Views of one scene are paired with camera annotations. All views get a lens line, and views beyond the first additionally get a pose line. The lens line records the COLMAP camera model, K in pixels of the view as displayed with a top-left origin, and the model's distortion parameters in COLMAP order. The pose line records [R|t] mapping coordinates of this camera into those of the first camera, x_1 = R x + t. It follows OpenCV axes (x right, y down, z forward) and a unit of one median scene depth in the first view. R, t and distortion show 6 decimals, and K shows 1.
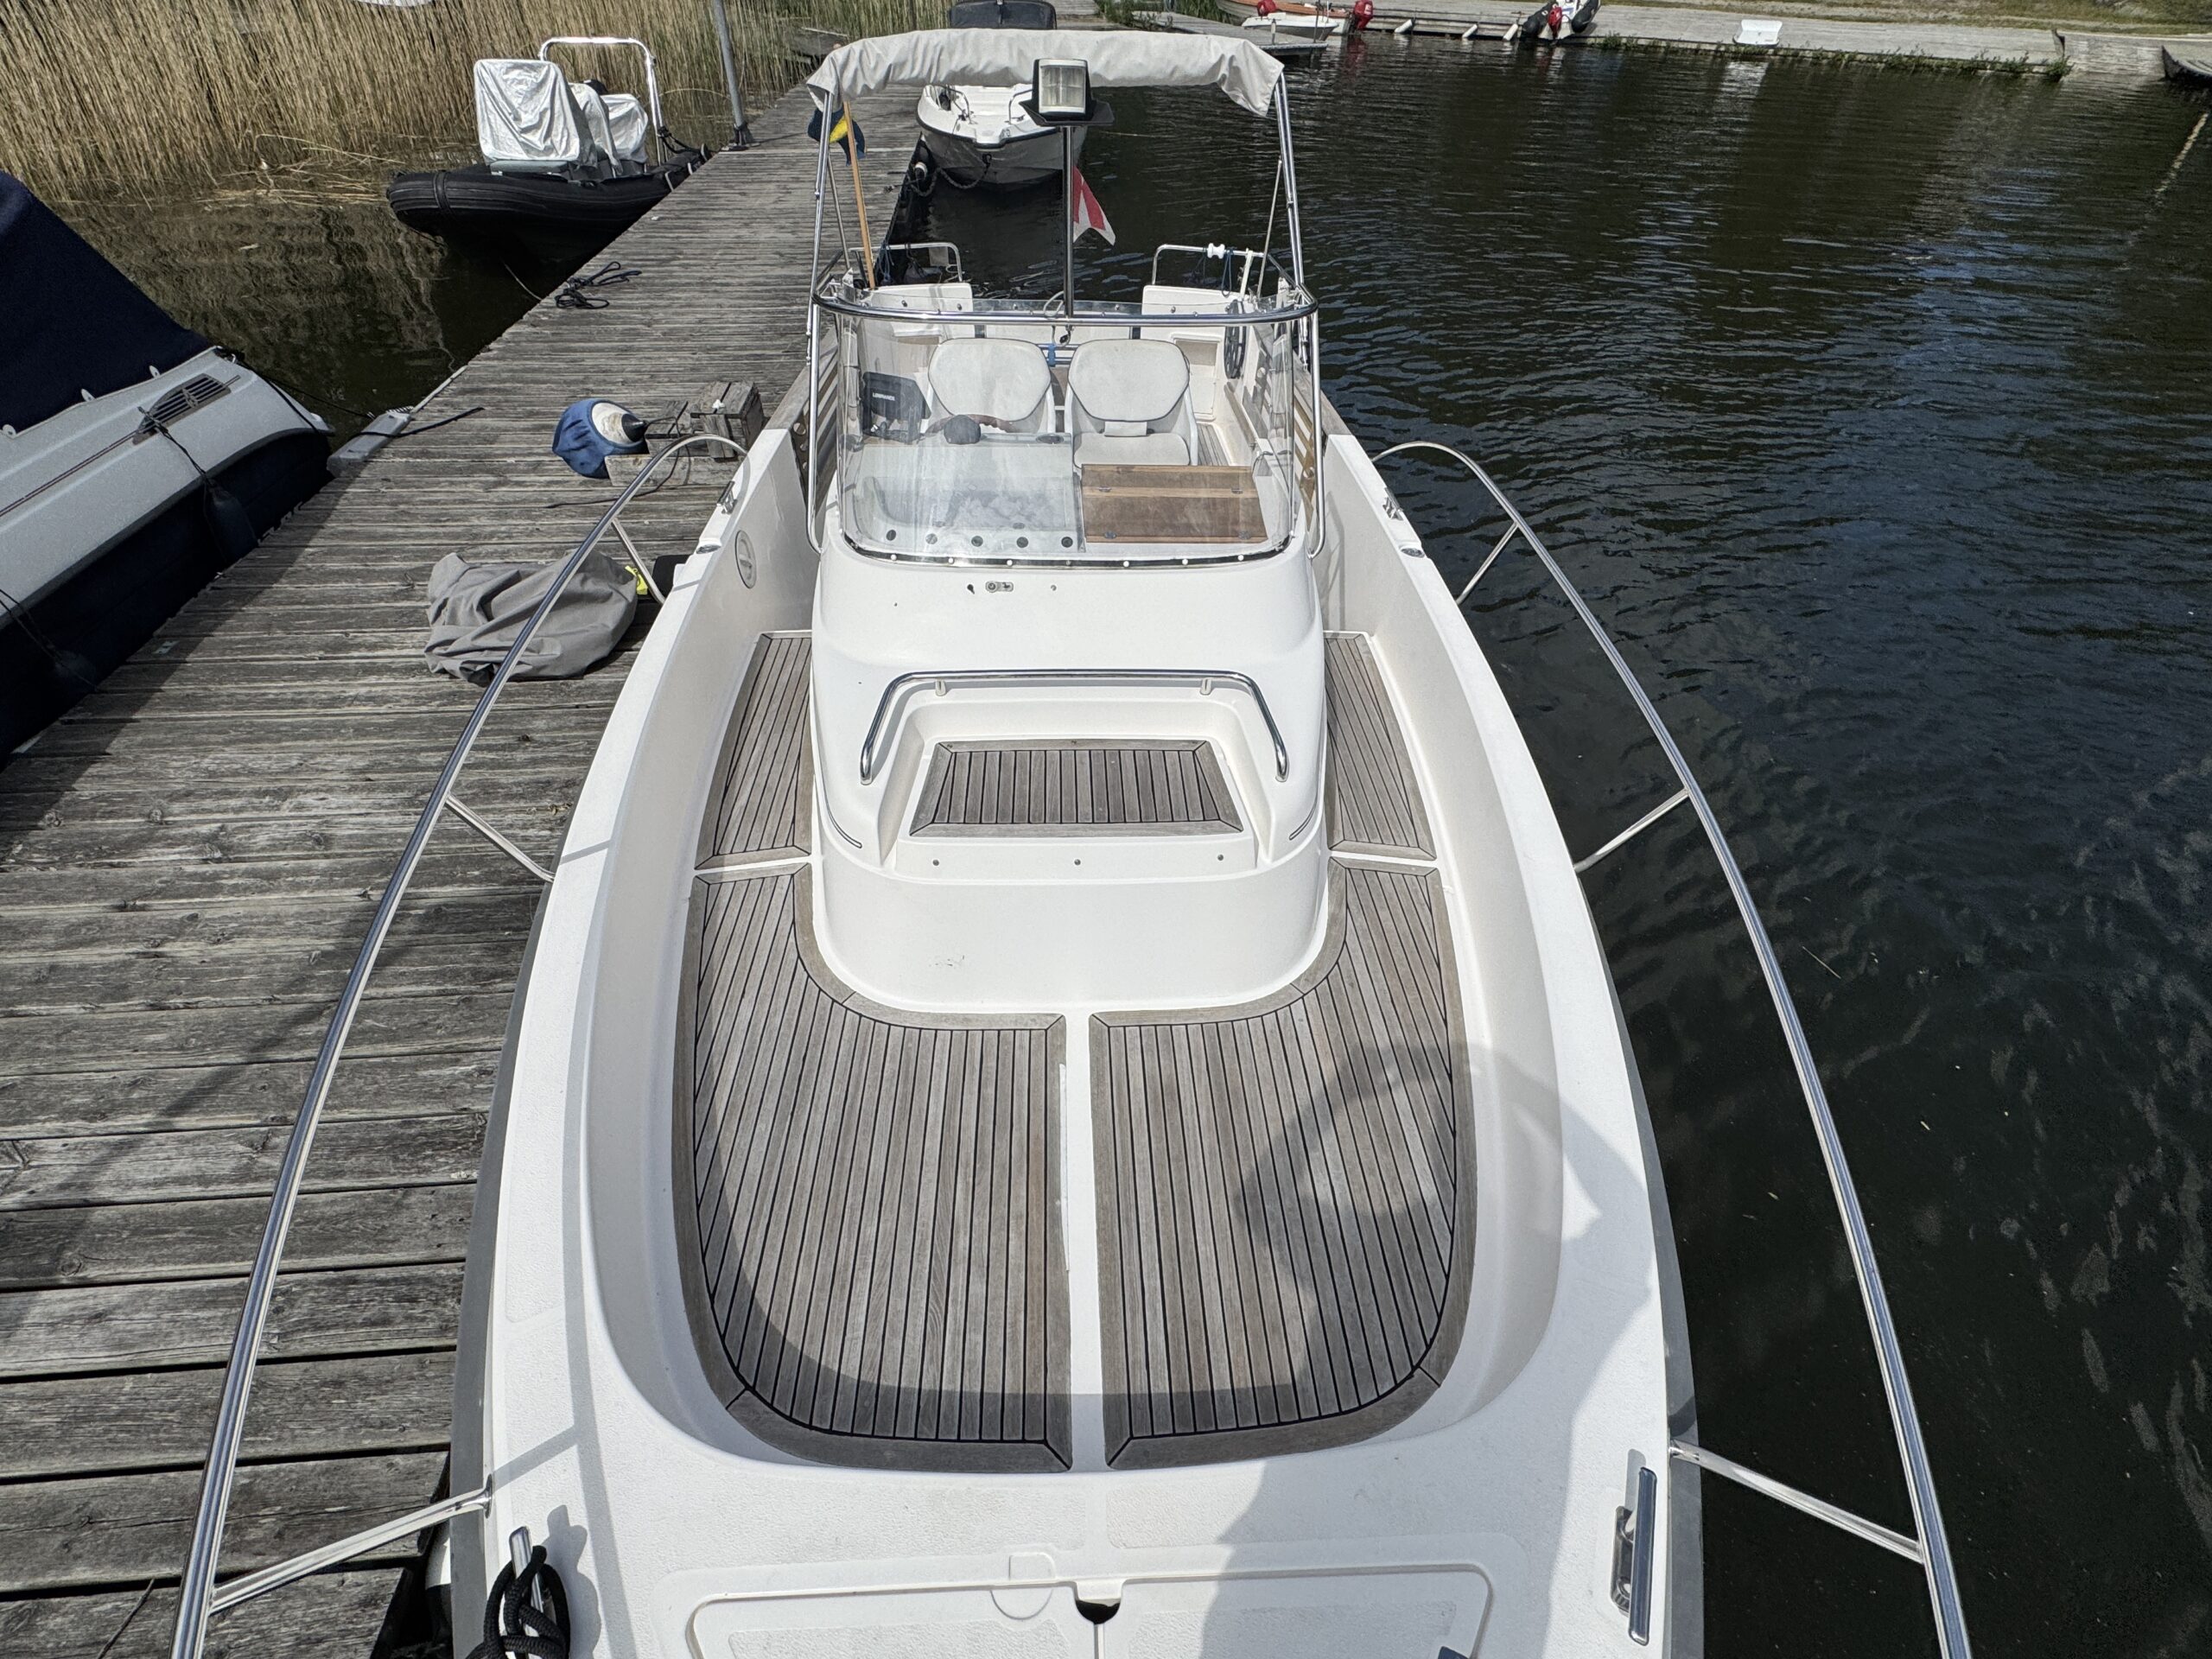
lens RADIAL K [[1011.0, 0, 1101.9], [0, 1011.0, 827.1], [0, 0, 1]] dist [-0.001572, 0.000772]
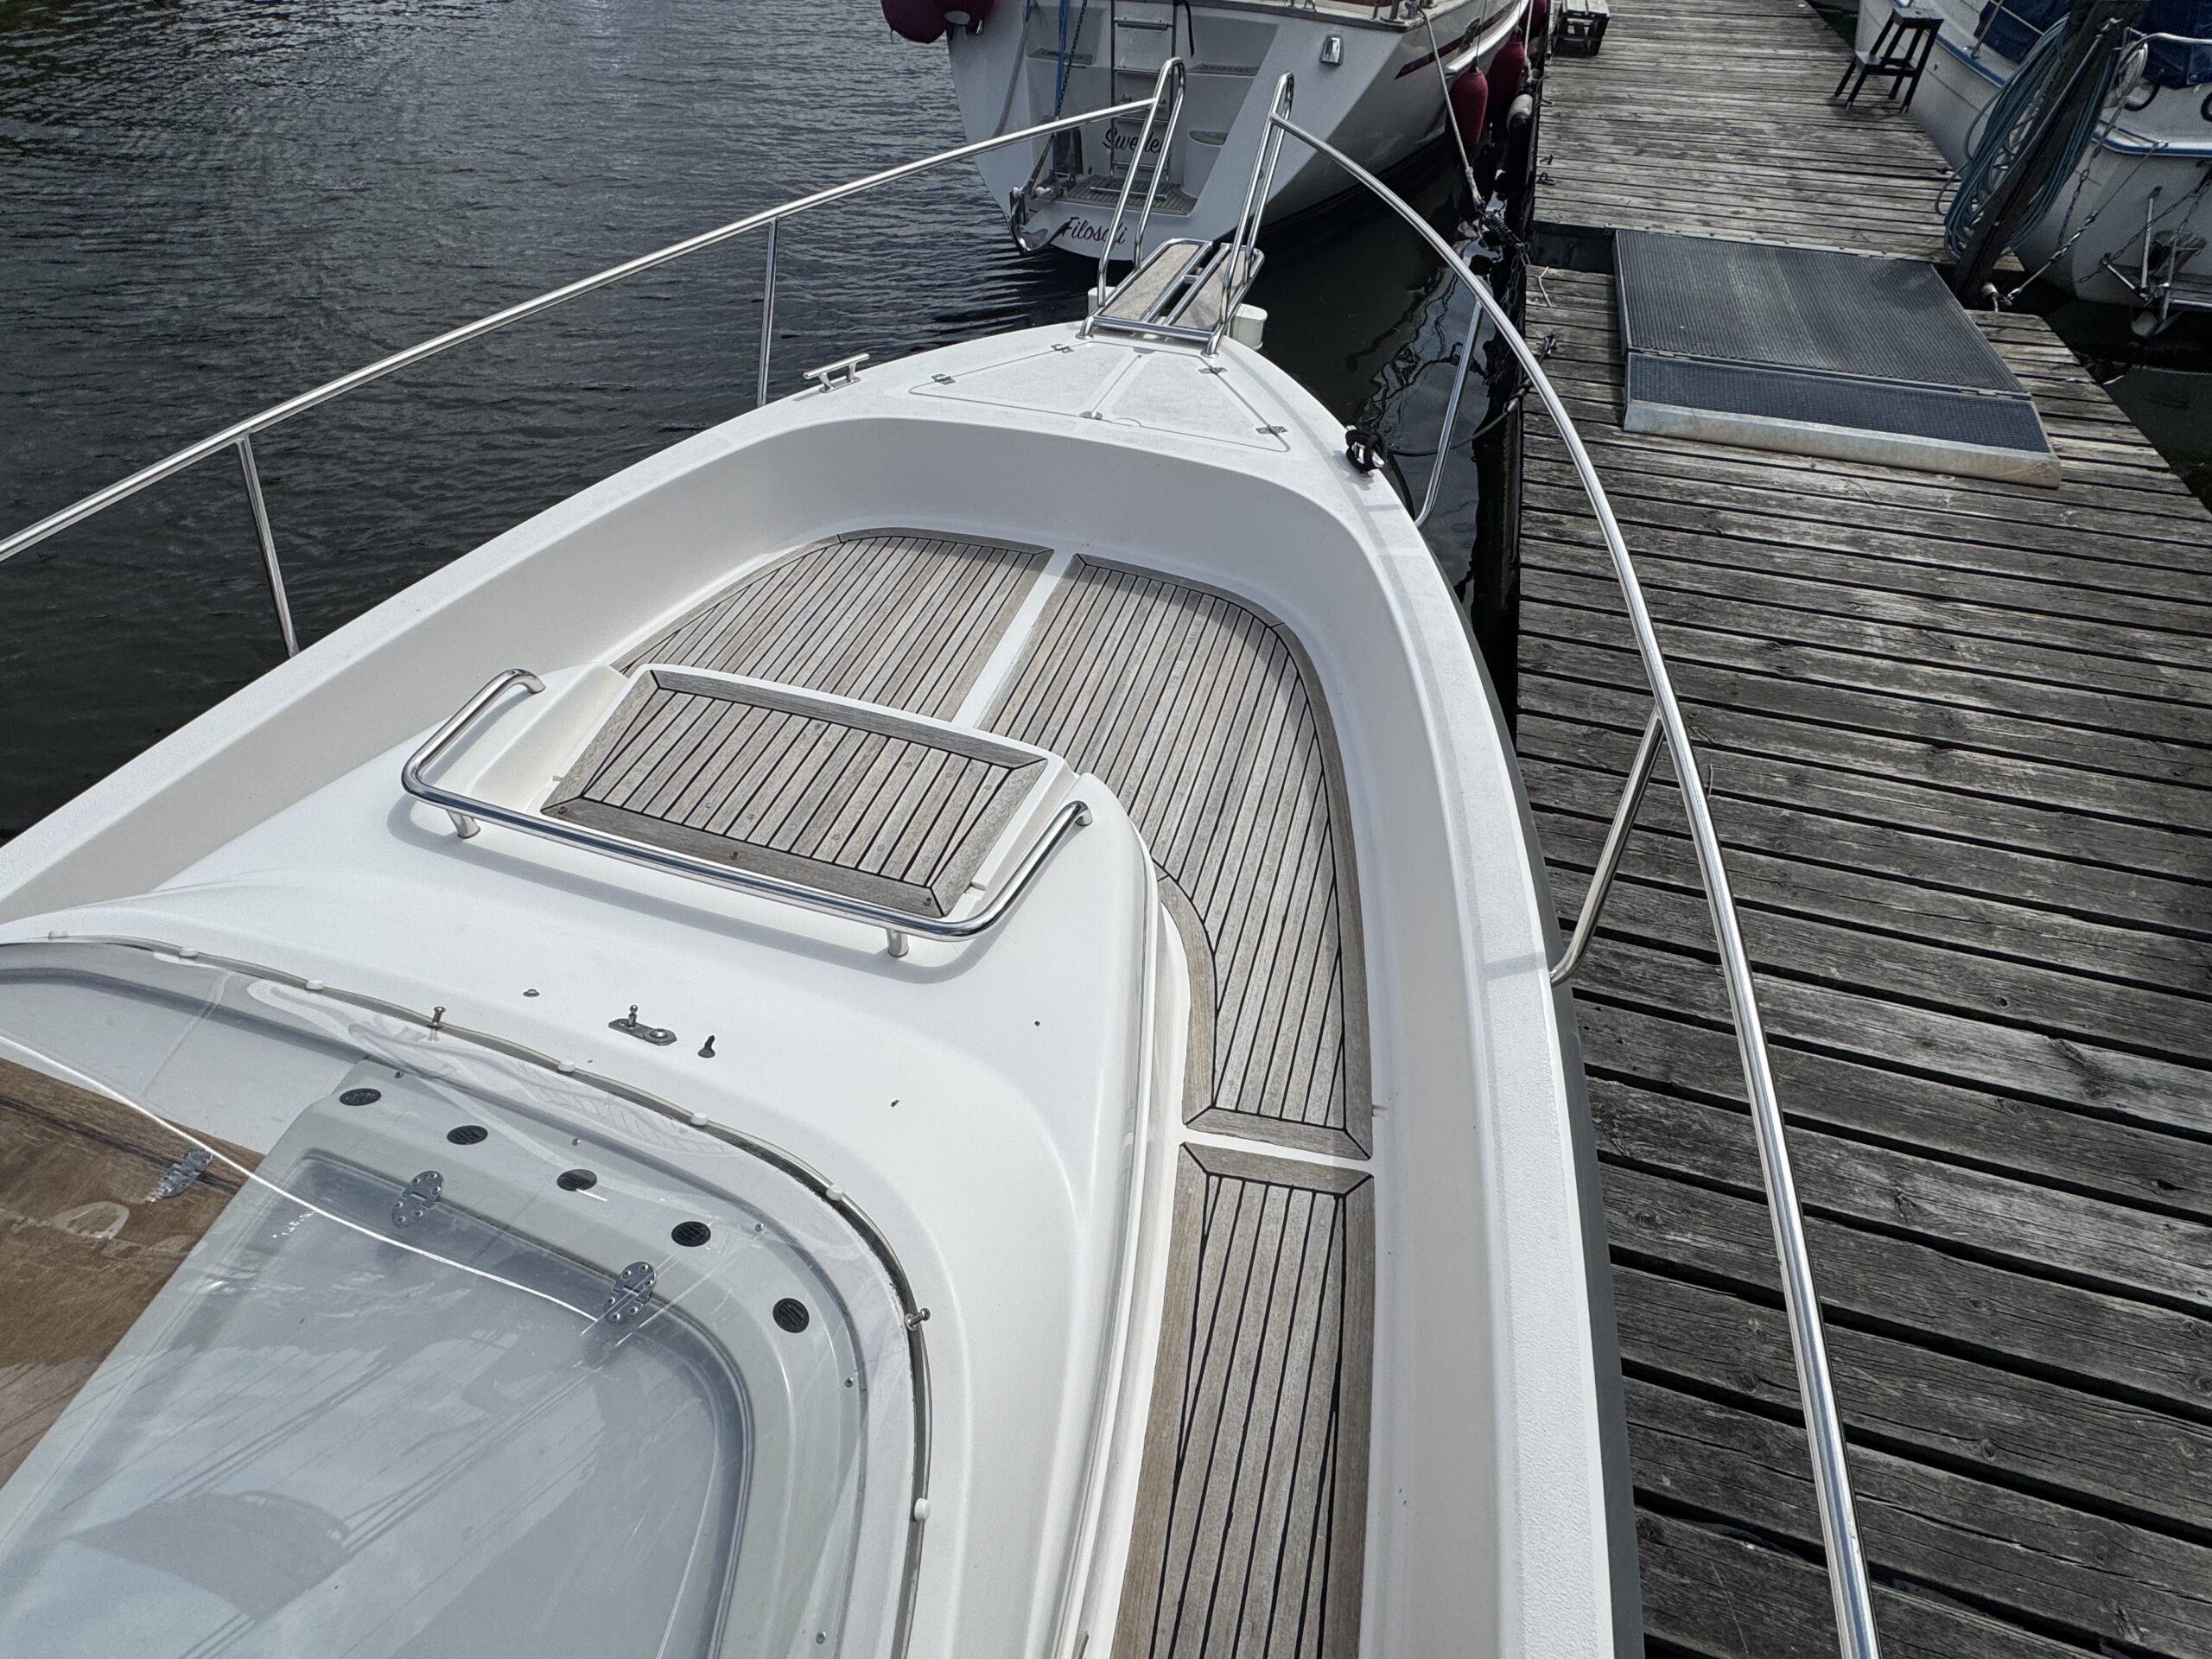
lens RADIAL K [[1063.6, 0, 1099.2], [0, 1063.6, 819.2], [0, 0, 1]] dist [-0.009189, 0.017646]
pose [[-0.939137, -0.265393, 0.218146, -0.416835], [0.207362, 0.068360, 0.975873, -0.755827], [-0.273902, 0.961714, -0.009167, 1.066420]]
